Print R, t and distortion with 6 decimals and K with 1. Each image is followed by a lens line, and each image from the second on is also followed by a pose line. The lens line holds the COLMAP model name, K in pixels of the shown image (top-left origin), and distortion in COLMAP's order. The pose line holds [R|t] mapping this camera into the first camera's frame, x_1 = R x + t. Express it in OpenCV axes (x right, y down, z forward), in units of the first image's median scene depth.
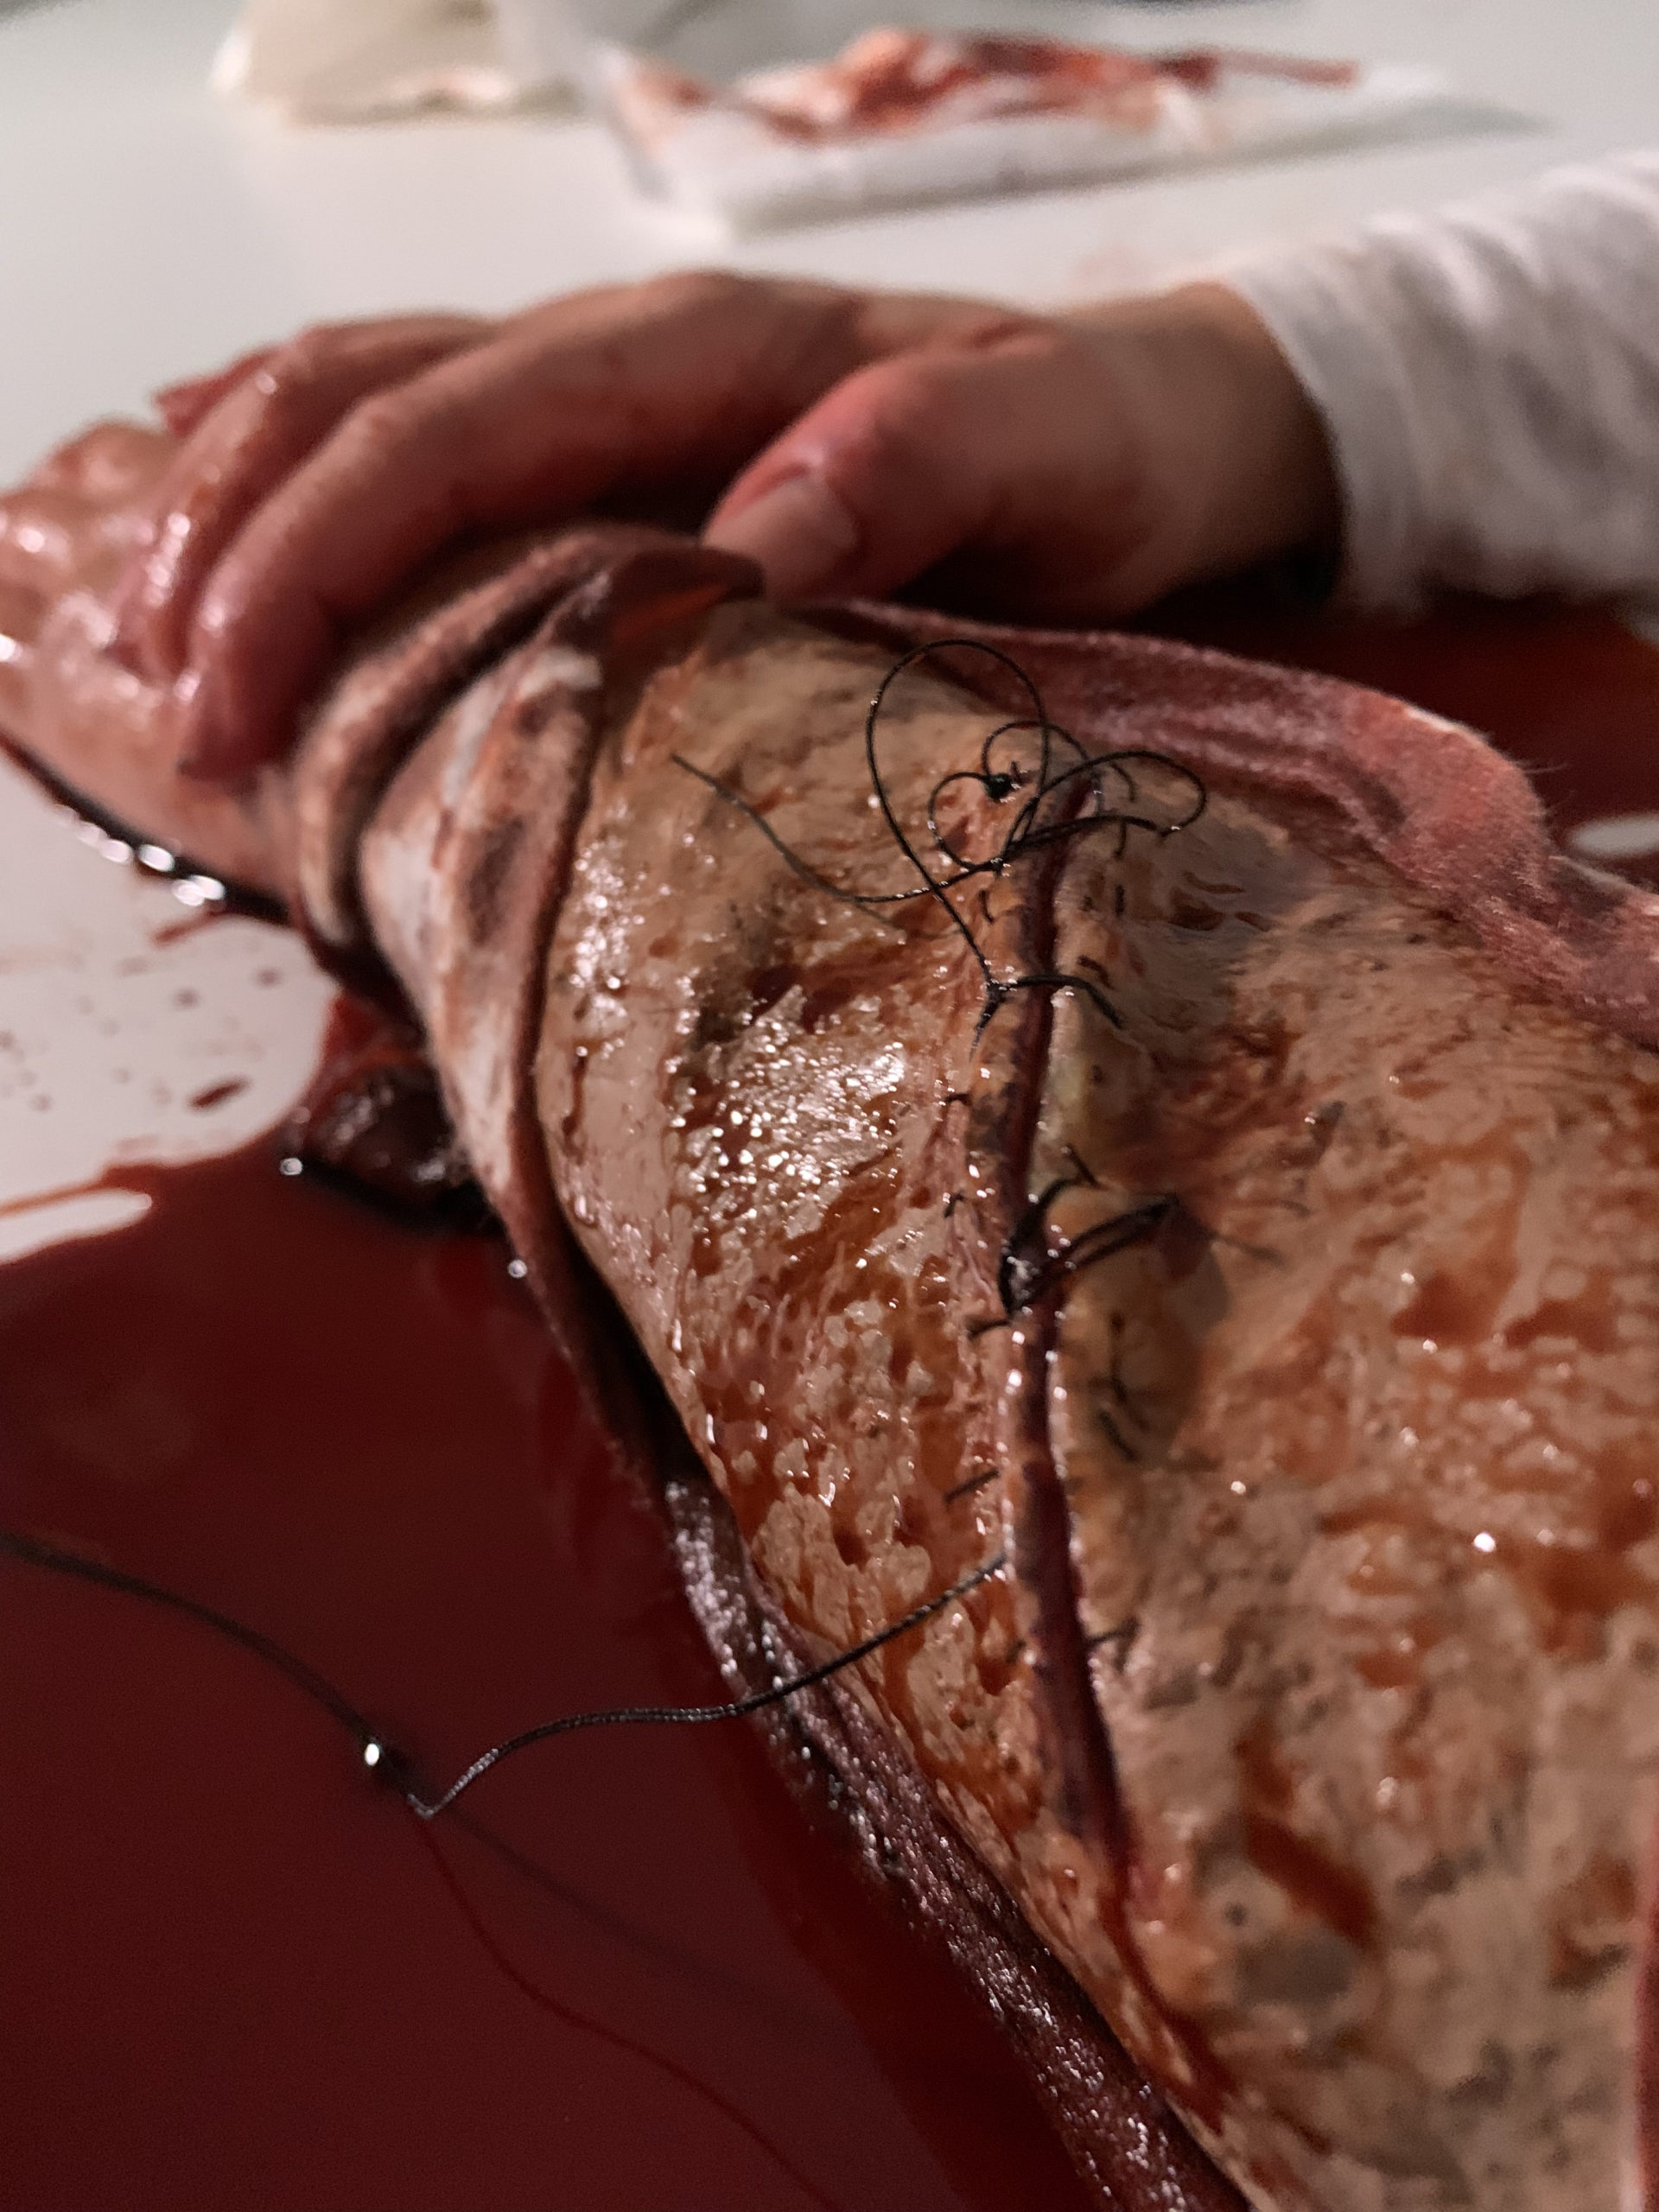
lens RADIAL K [[1829.6, 0, 829.5], [0, 1829.6, 1106.0], [0, 0, 1]] dist [0.011698, -0.197542]
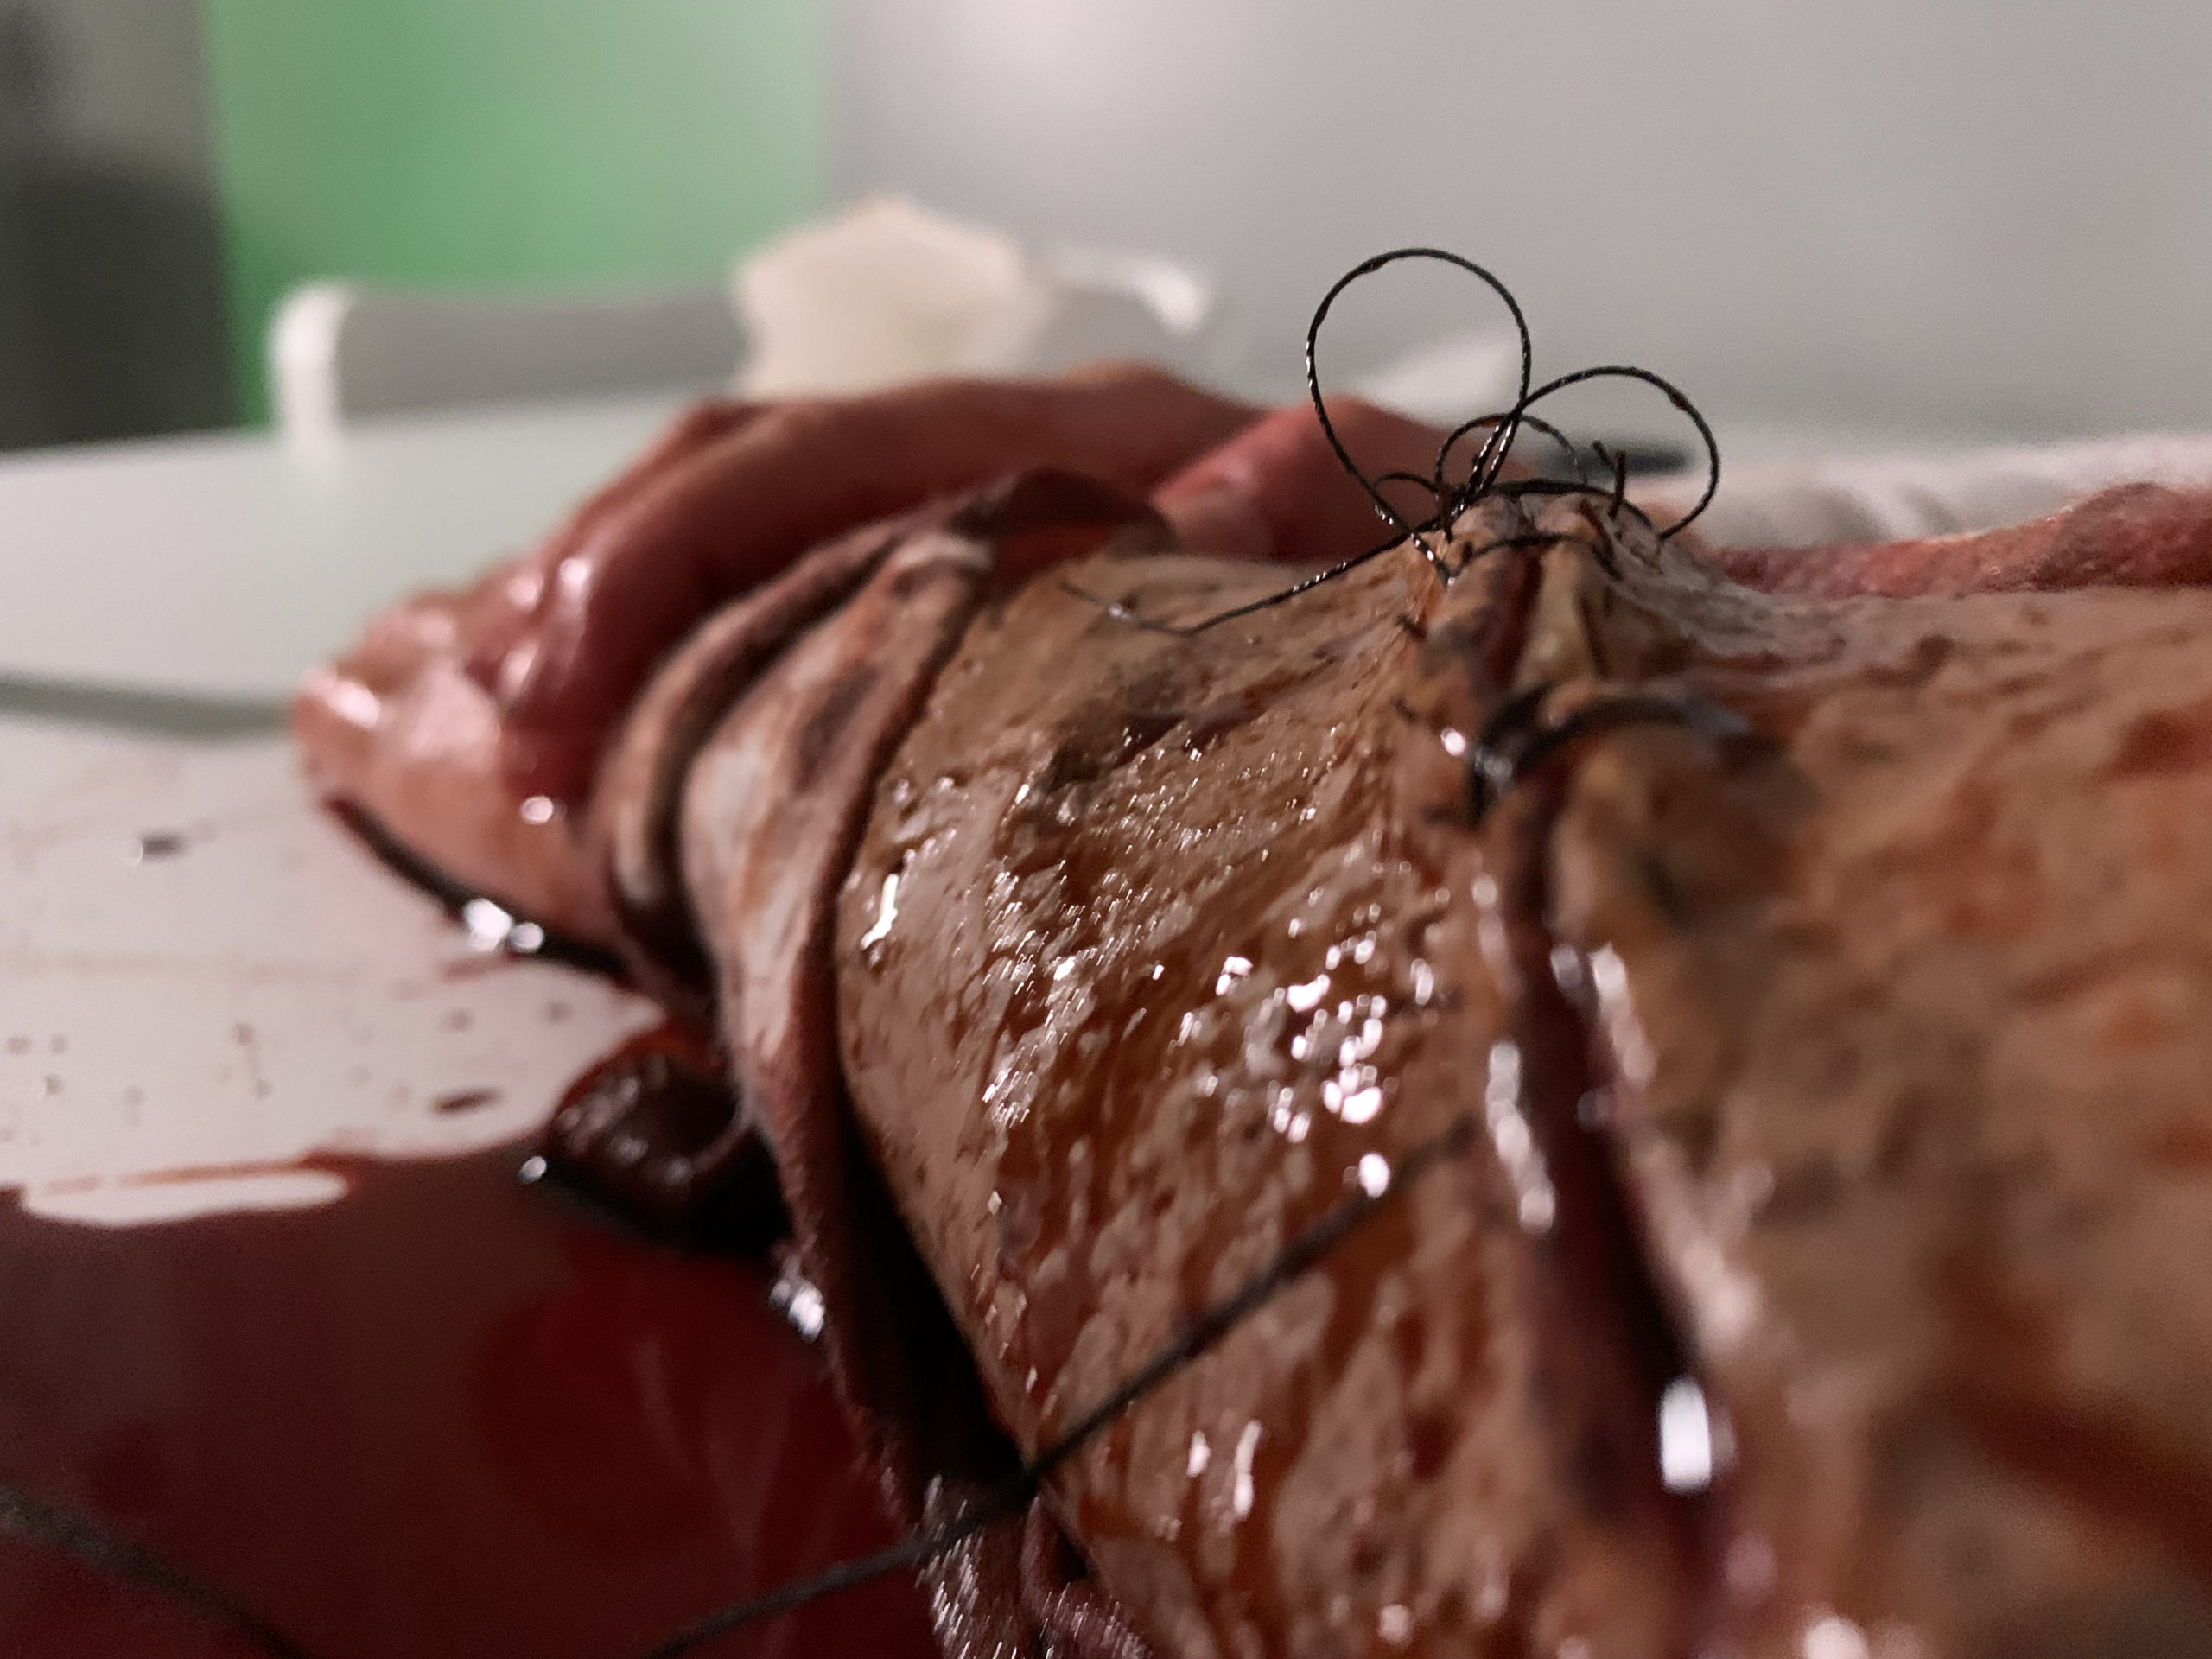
lens RADIAL K [[1829.6, 0, 1106.0], [0, 1829.6, 829.5], [0, 0, 1]] dist [0.011698, -0.197542]
pose [[0.993679, 0.087248, -0.070638, 0.008602], [-0.109304, 0.895370, -0.431699, 0.339284], [0.025582, 0.436692, 0.899247, 0.325792]]
